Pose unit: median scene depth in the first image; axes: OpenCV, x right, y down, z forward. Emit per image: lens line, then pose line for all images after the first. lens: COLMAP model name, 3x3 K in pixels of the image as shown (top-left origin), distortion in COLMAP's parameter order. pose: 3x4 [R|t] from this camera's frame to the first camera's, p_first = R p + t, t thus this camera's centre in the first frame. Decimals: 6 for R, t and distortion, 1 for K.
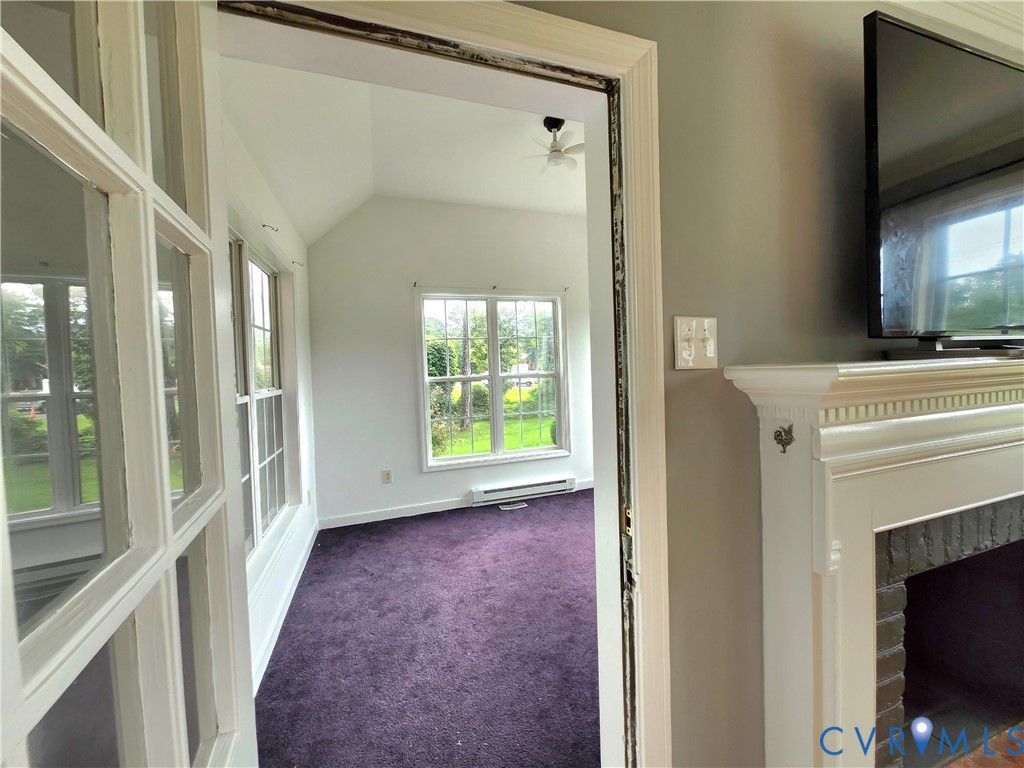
lens RADIAL K [[399.5, 0, 516.6], [0, 399.5, 379.2], [0, 0, 1]] dist [-0.006105, -0.000867]
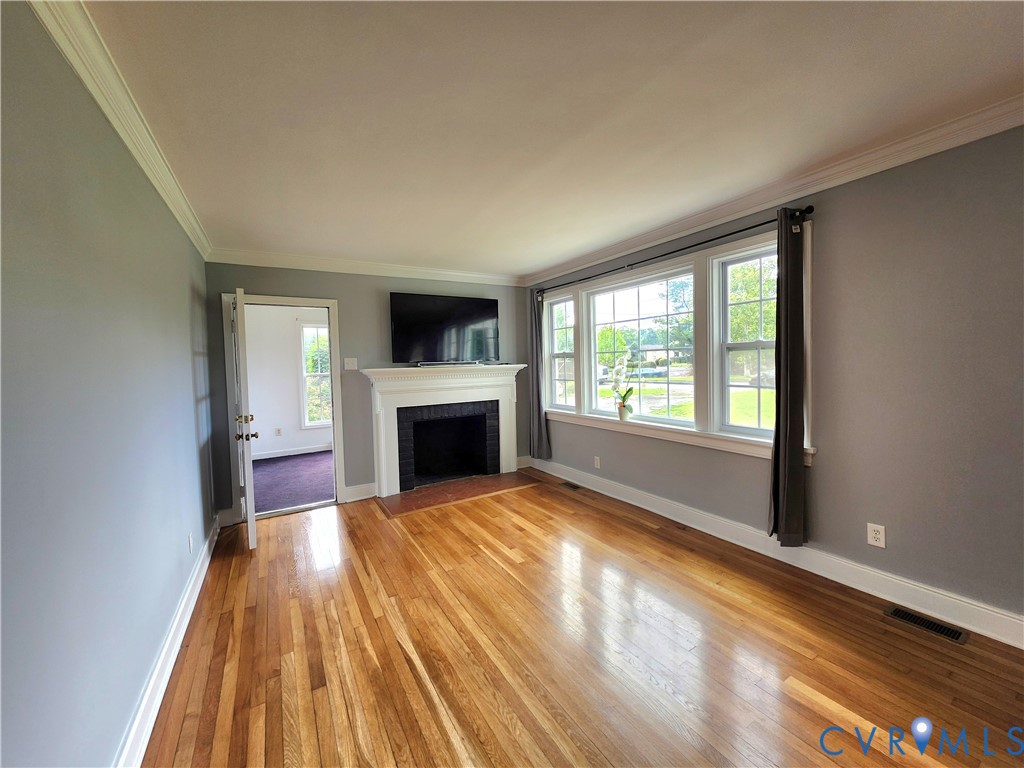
lens RADIAL K [[399.5, 0, 516.6], [0, 399.5, 379.2], [0, 0, 1]] dist [-0.006105, -0.000867]
pose [[0.977463, 0.001973, 0.211098, 0.335849], [-0.002393, 0.999996, 0.001733, 0.017374], [-0.211094, -0.002199, 0.977463, -0.950889]]
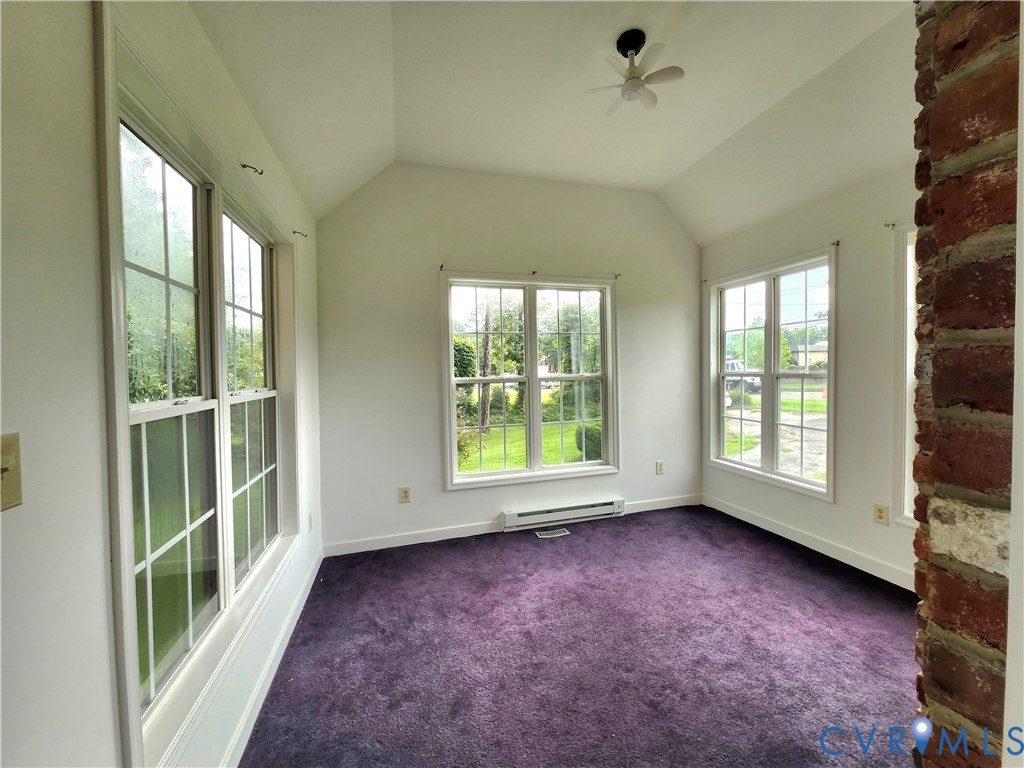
lens RADIAL K [[399.5, 0, 516.6], [0, 399.5, 379.2], [0, 0, 1]] dist [-0.006105, -0.000867]
pose [[0.998765, 0.016653, -0.046817, -0.059088], [-0.016881, 0.999847, -0.004473, -0.000630], [0.046735, 0.005258, 0.998893, 0.185357]]
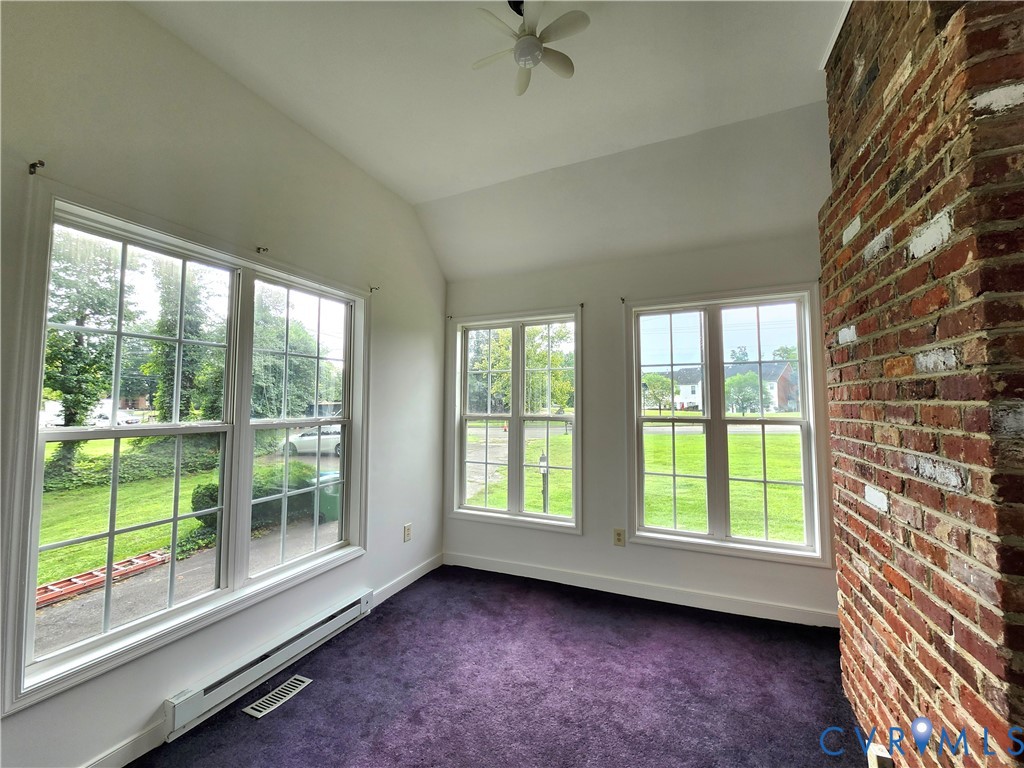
lens RADIAL K [[400.6, 0, 516.9], [0, 400.6, 380.8], [0, 0, 1]] dist [-0.001381, -0.000024]
pose [[0.676169, 0.078947, 0.732505, -0.234461], [-0.002710, 0.994502, -0.104683, -0.012826], [-0.736742, 0.068799, 0.672665, 0.512550]]
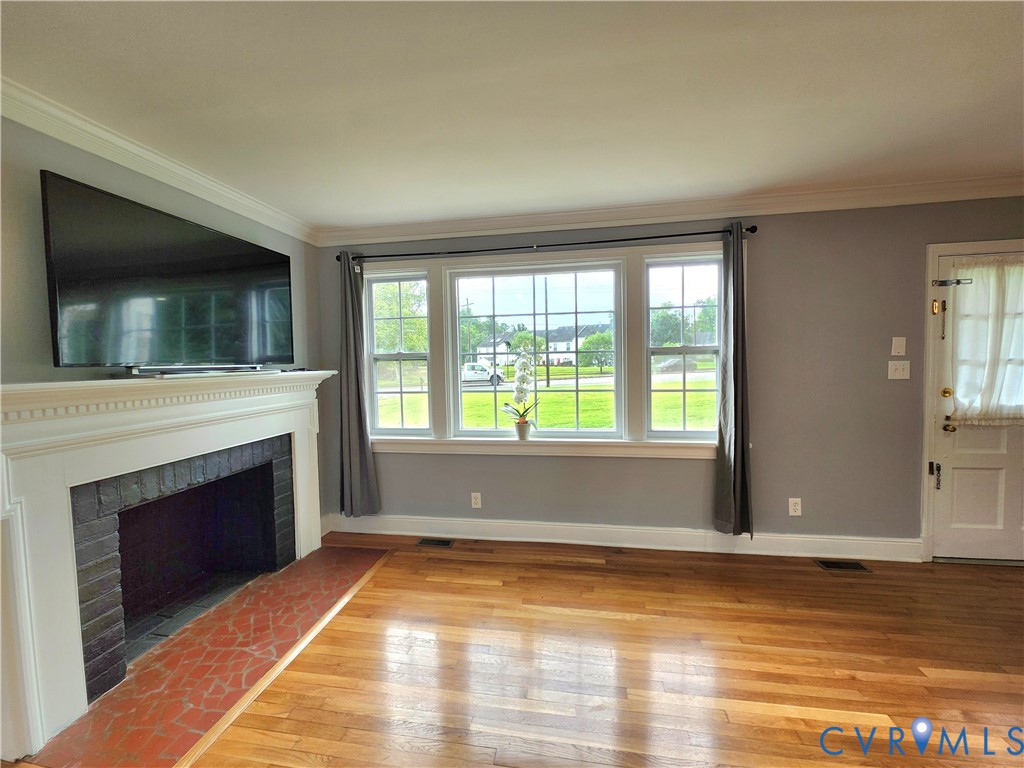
lens RADIAL K [[399.5, 0, 516.6], [0, 399.5, 379.2], [0, 0, 1]] dist [-0.006105, -0.000867]
pose [[0.477424, -0.013481, 0.878570, 0.094403], [0.030267, 0.999541, -0.001111, 0.000256], [-0.878152, 0.027122, 0.477613, -0.371424]]
